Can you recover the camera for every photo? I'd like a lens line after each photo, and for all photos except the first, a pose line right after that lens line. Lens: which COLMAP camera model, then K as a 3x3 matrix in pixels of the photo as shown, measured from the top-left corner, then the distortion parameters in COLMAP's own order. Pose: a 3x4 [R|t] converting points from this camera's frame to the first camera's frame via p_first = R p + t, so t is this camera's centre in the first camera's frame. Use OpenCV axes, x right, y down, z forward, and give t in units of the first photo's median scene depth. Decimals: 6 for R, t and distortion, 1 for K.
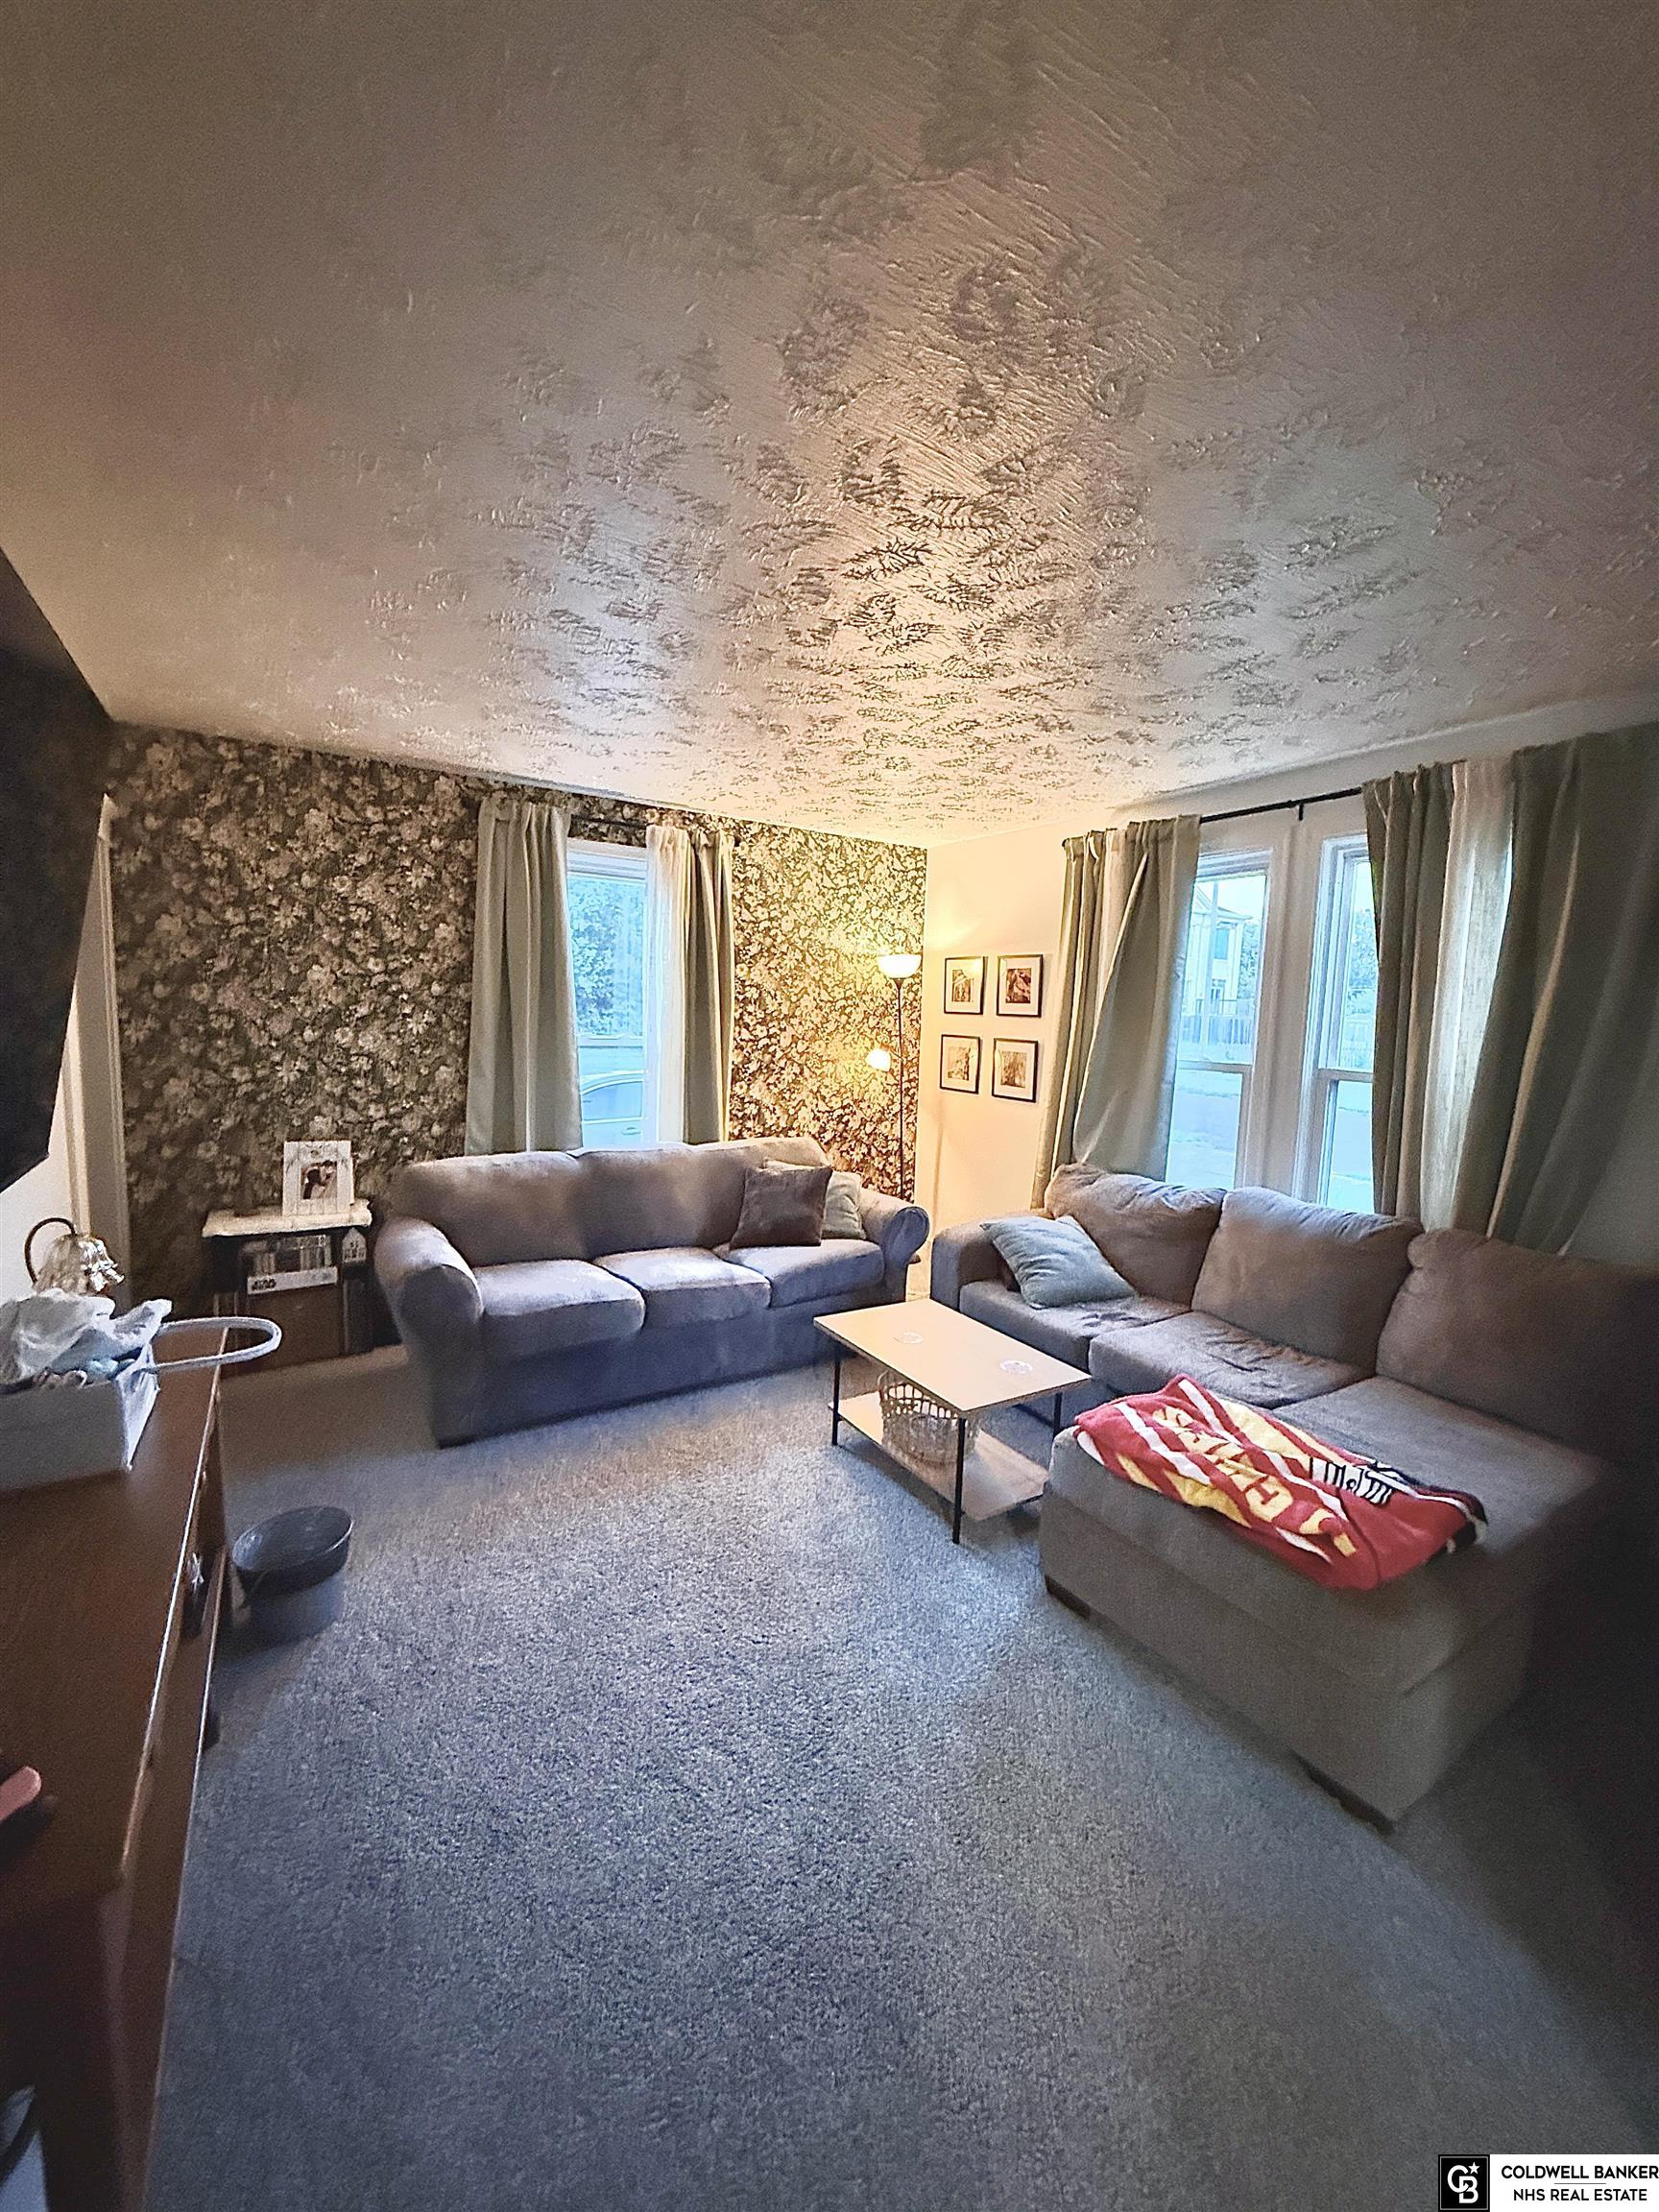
lens RADIAL K [[874.7, 0, 830.8], [0, 874.7, 1103.7], [0, 0, 1]] dist [0.003997, -0.000161]
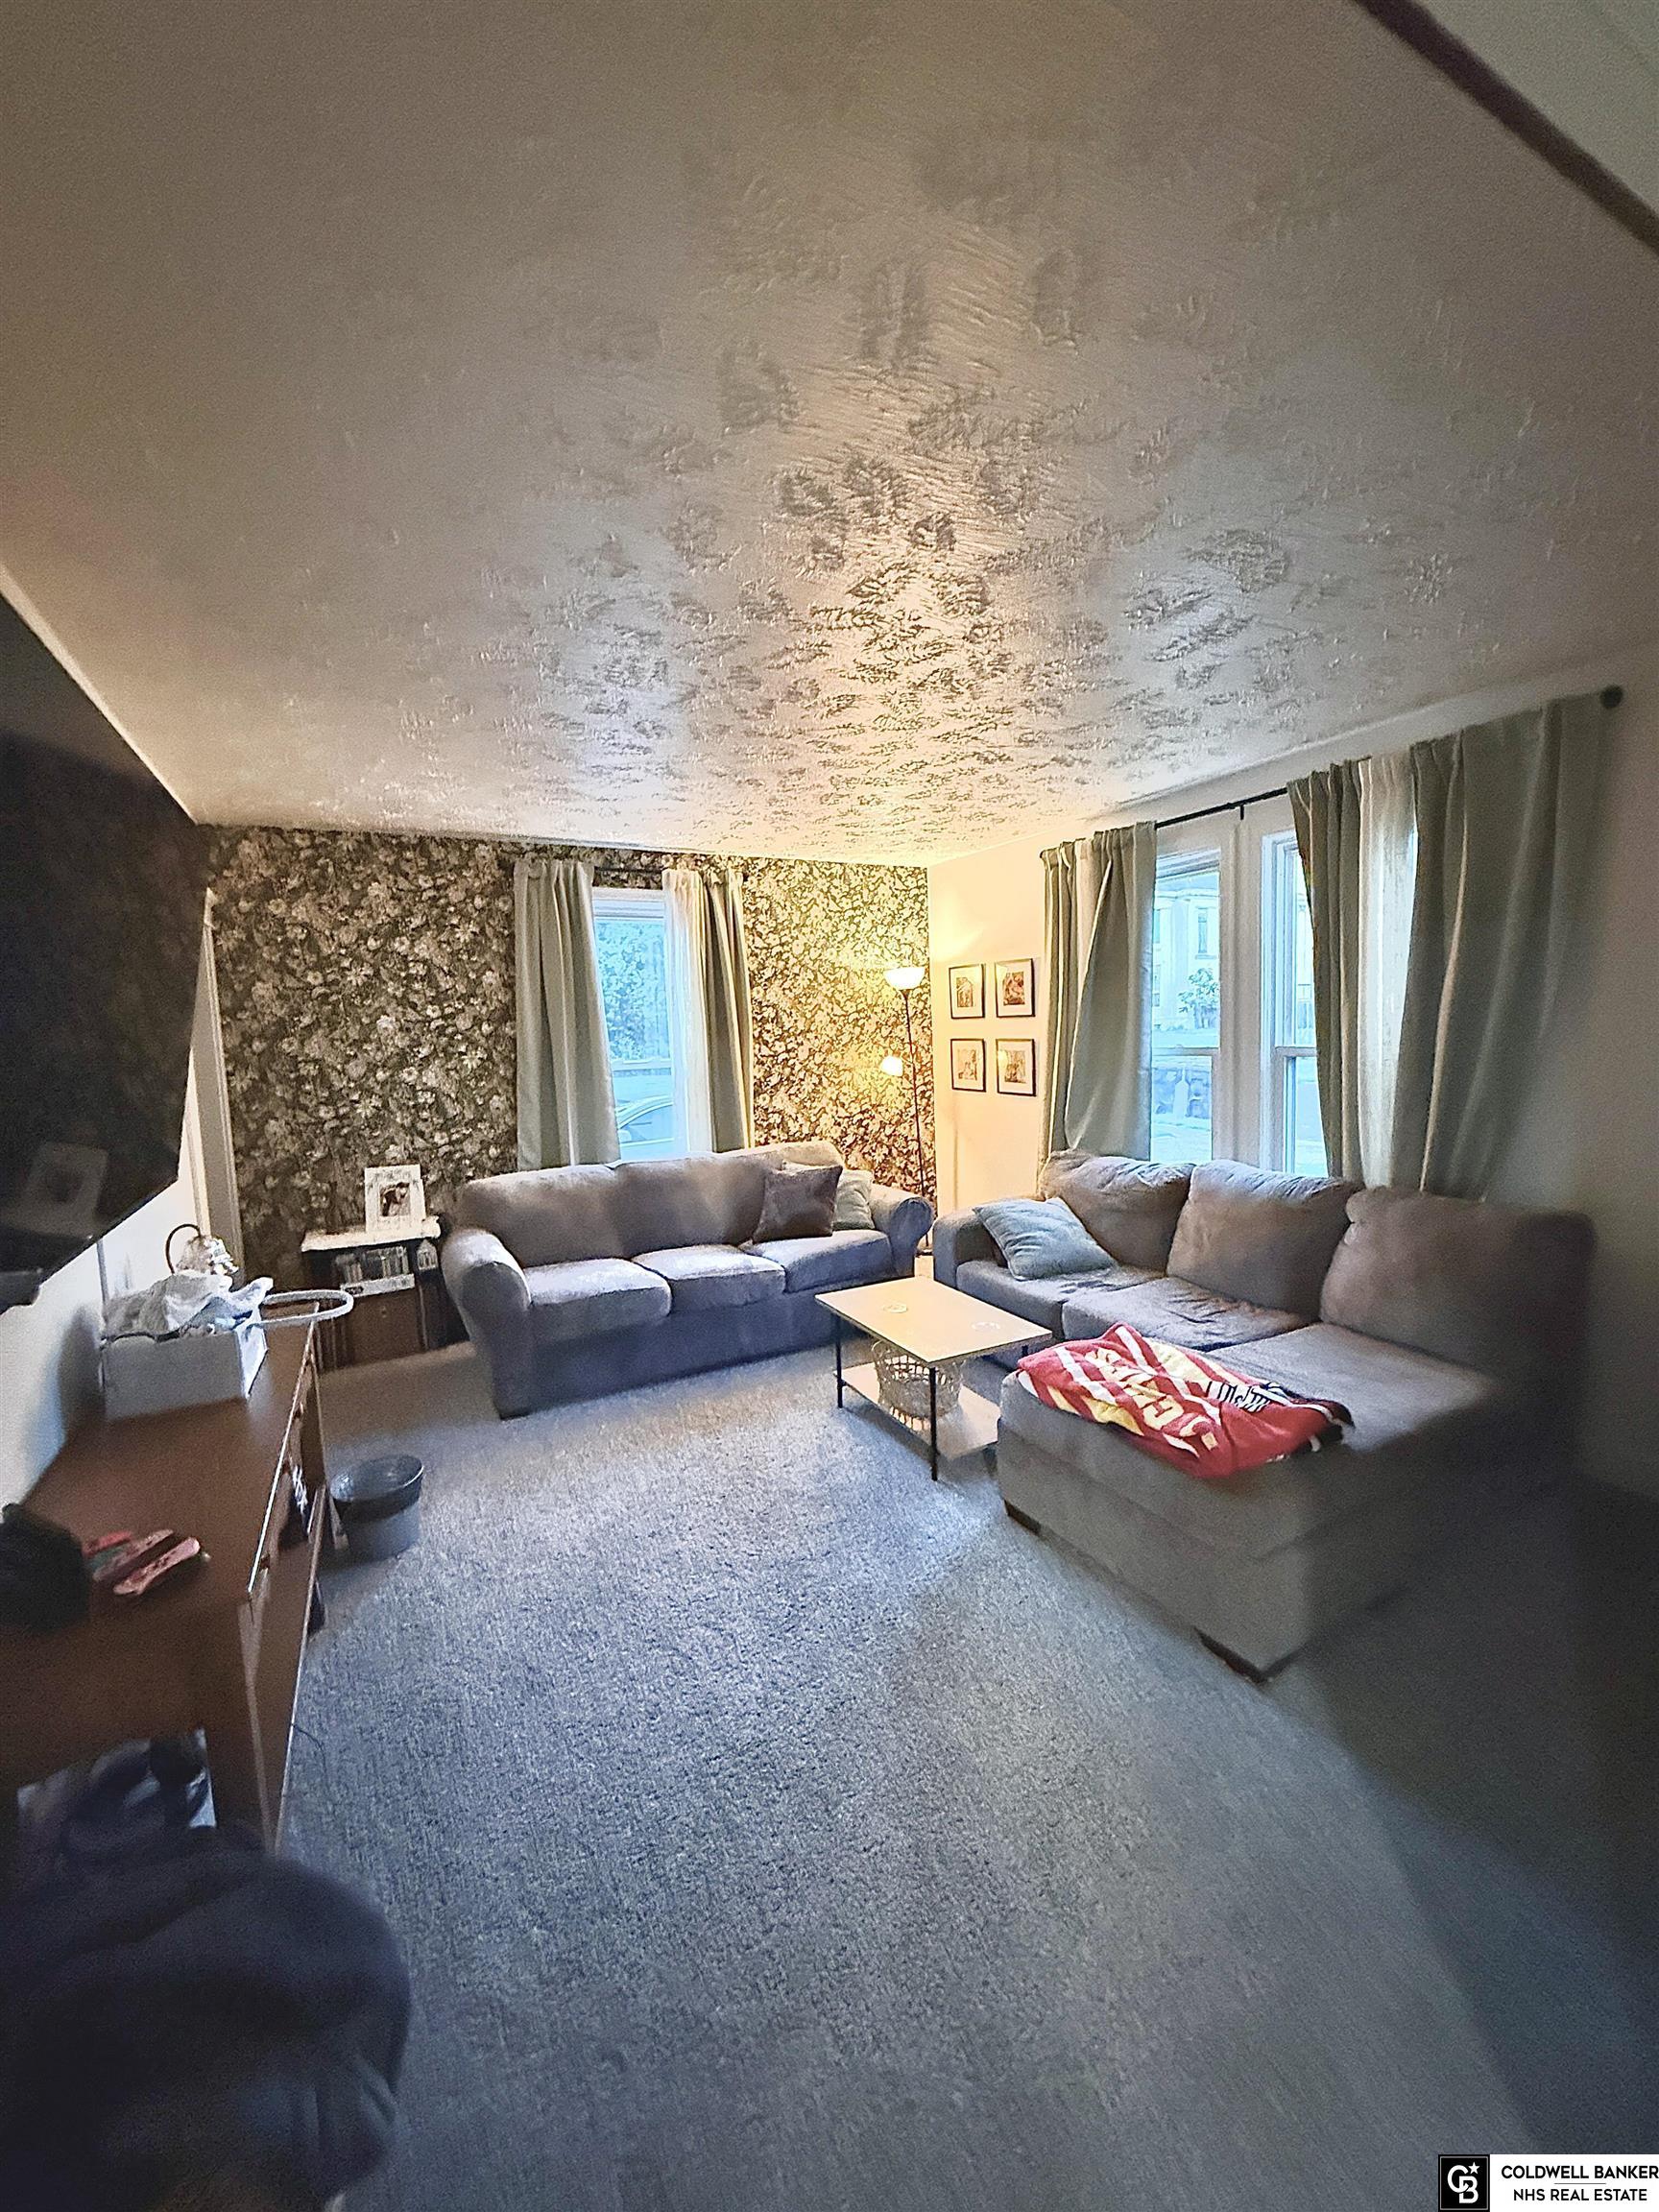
lens RADIAL K [[874.7, 0, 832.3], [0, 874.7, 1103.6], [0, 0, 1]] dist [0.003997, -0.000161]
pose [[0.994985, -0.060971, -0.079292, 0.111204], [0.059626, 0.998036, -0.019226, 0.020586], [0.080309, 0.014402, 0.996666, -0.134380]]
